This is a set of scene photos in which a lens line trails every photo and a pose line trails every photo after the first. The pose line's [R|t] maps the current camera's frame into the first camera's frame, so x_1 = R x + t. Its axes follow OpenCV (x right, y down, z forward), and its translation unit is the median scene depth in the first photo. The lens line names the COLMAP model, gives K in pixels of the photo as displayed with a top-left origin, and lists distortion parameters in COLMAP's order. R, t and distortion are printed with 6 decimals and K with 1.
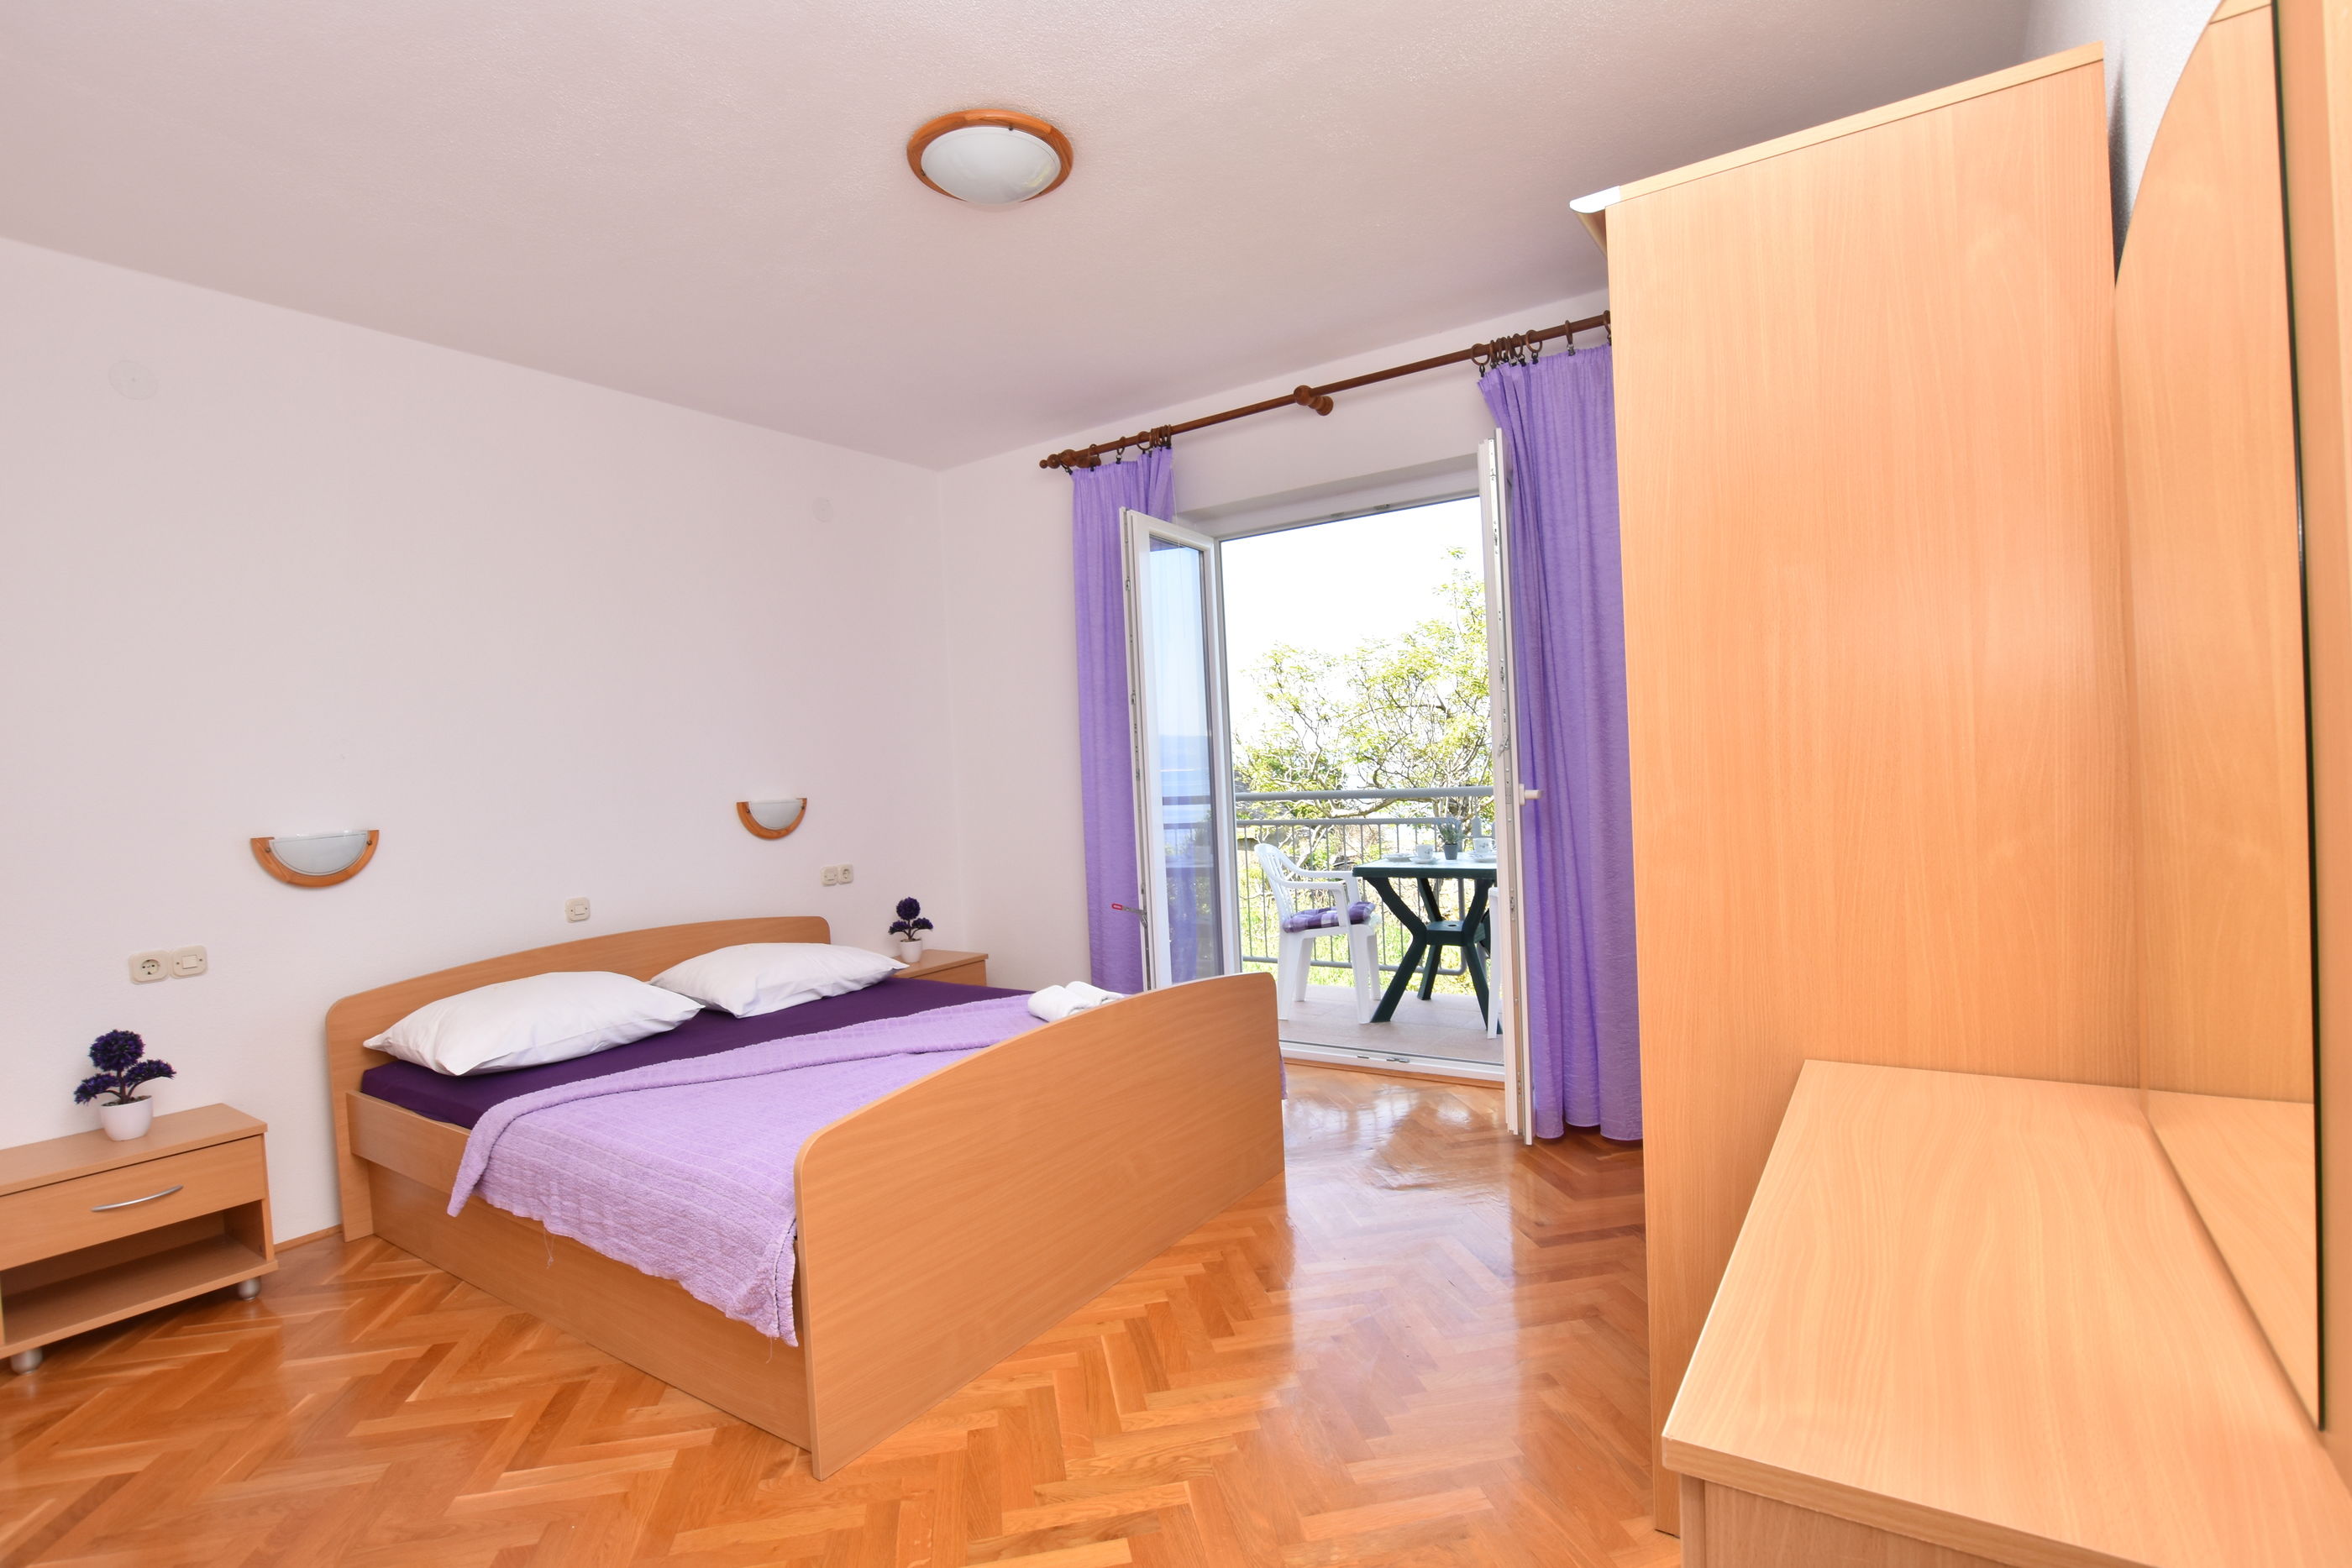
lens RADIAL K [[1125.7, 0, 1176.0], [0, 1125.7, 784.0], [0, 0, 1]] dist [-0.040458, 0.010542]
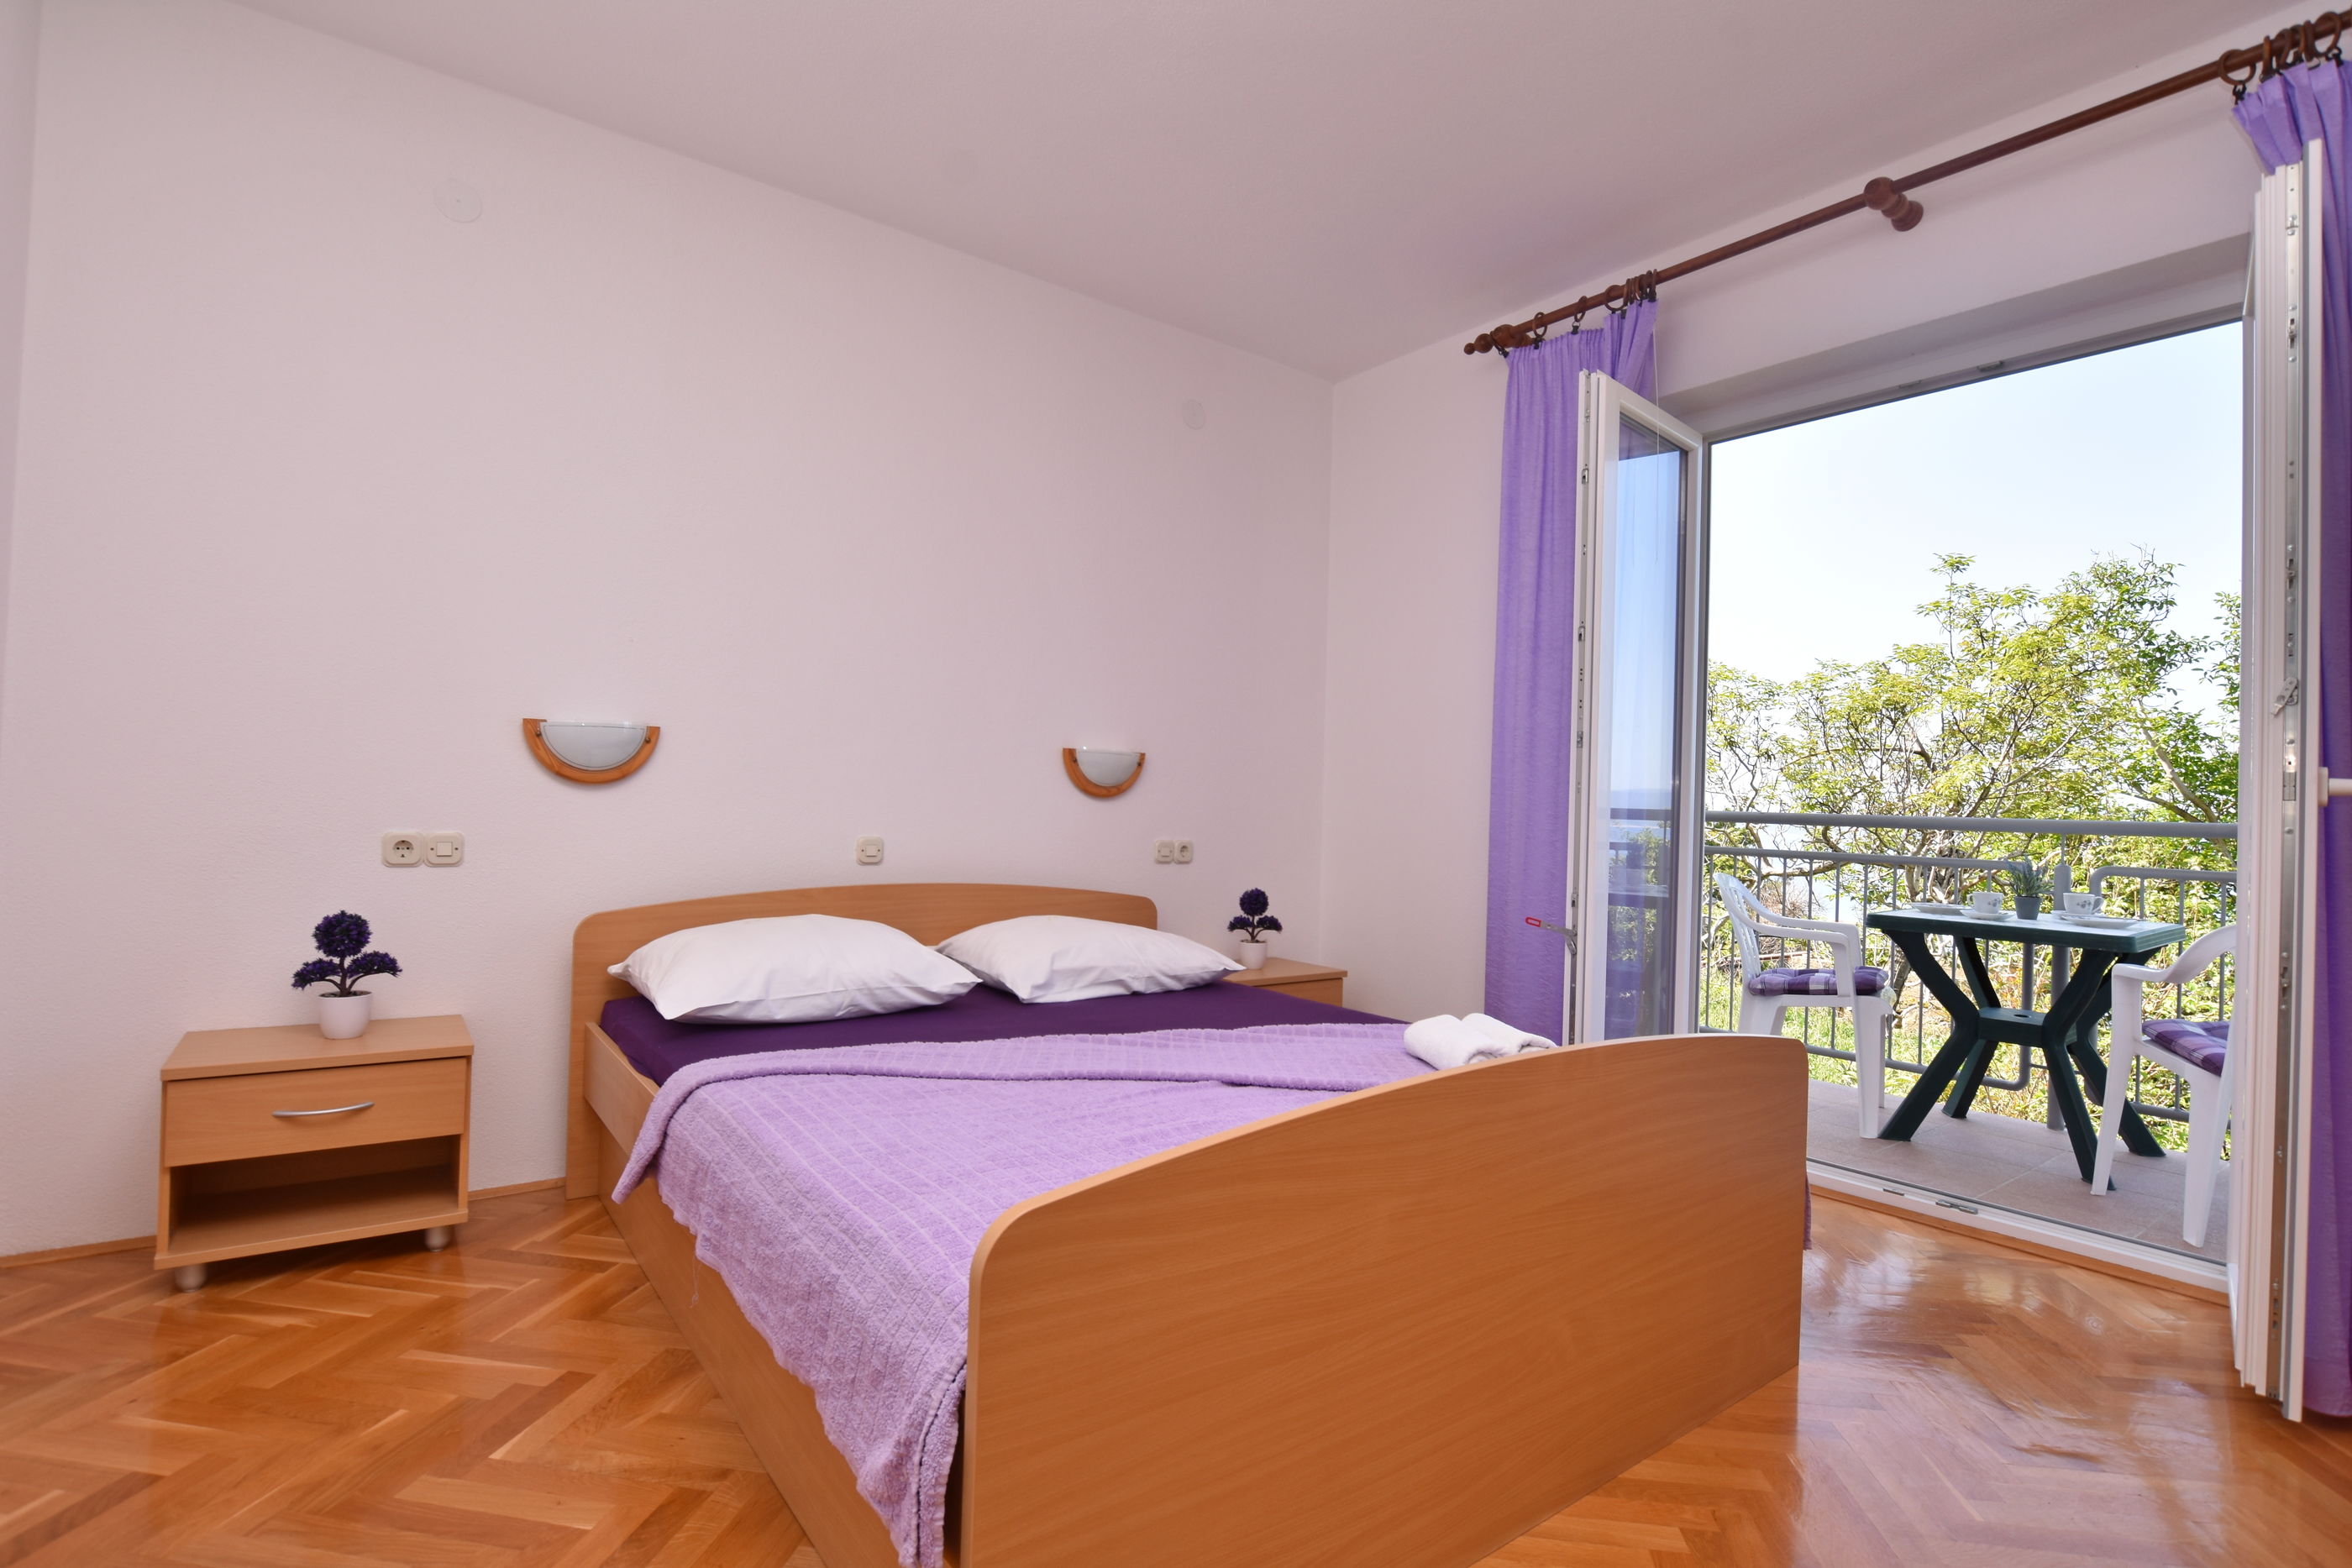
lens RADIAL K [[1125.7, 0, 1176.0], [0, 1125.7, 784.0], [0, 0, 1]] dist [-0.040458, 0.010542]
pose [[0.944785, 0.075904, -0.318778, -0.054023], [-0.087241, 0.995957, -0.021415, 0.065716], [0.315863, 0.048043, 0.947588, 0.286397]]
